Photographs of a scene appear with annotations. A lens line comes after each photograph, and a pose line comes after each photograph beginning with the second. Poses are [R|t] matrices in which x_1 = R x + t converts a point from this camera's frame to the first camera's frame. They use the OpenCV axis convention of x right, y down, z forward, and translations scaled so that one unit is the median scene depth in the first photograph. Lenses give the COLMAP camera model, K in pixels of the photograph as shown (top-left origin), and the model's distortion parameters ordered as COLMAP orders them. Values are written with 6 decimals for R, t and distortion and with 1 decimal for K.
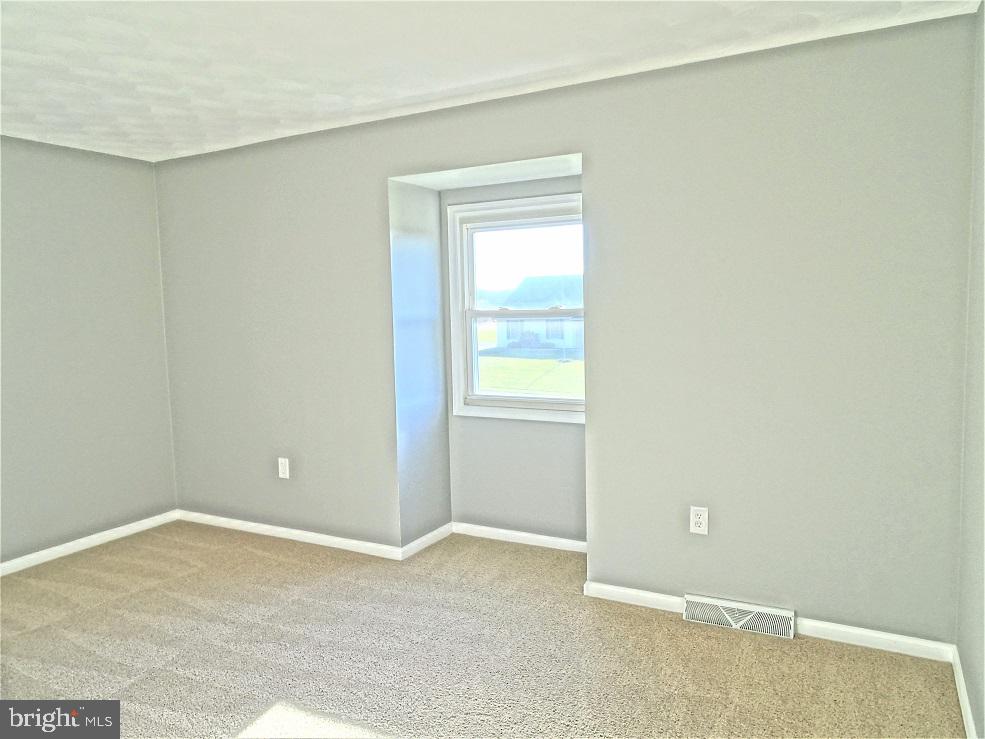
lens RADIAL K [[705.1, 0, 492.0], [0, 705.1, 371.4], [0, 0, 1]] dist [0.009307, -0.006055]
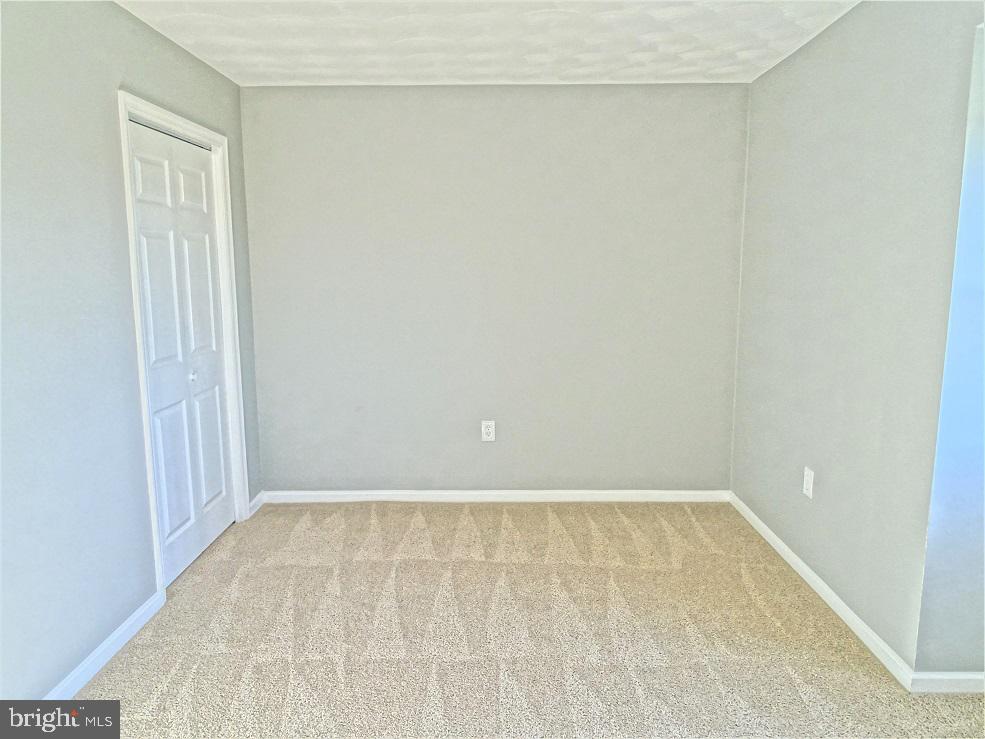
lens RADIAL K [[705.1, 0, 495.4], [0, 705.1, 378.3], [0, 0, 1]] dist [0.009307, -0.006055]
pose [[0.484511, 0.170032, -0.858102, 0.168529], [-0.099670, 0.985270, 0.138953, -0.040529], [0.869089, 0.018203, 0.494321, 0.393385]]
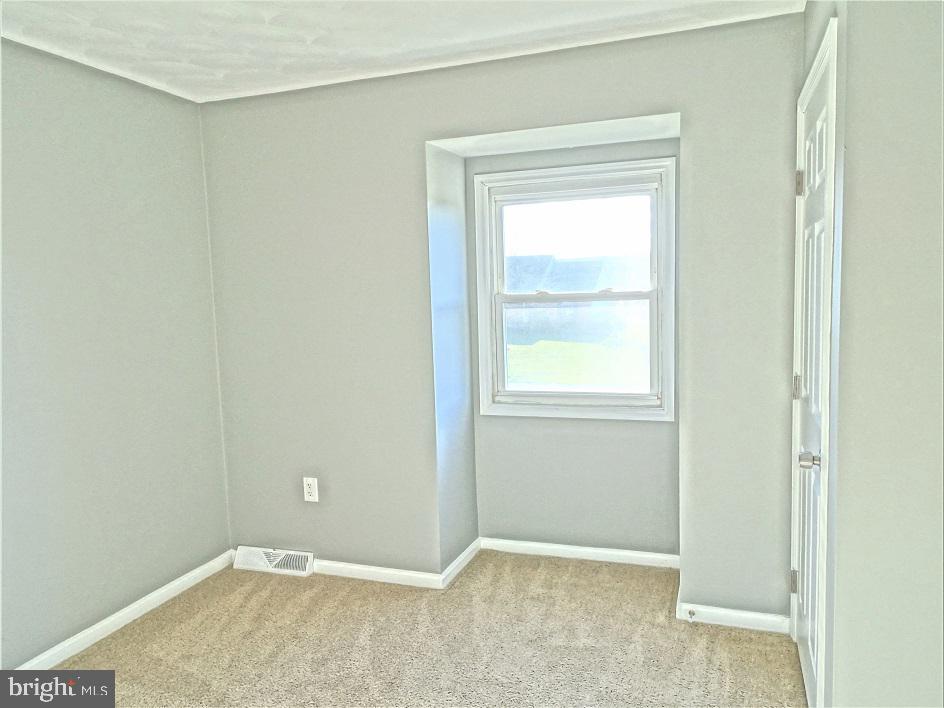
lens RADIAL K [[718.0, 0, 471.0], [0, 718.0, 349.4], [0, 0, 1]] dist [0.014164, 0.005290]
pose [[0.987227, -0.025858, 0.157208, -0.224683], [0.027666, 0.999574, -0.009326, -0.011973], [-0.156899, 0.013556, 0.987522, 0.135198]]
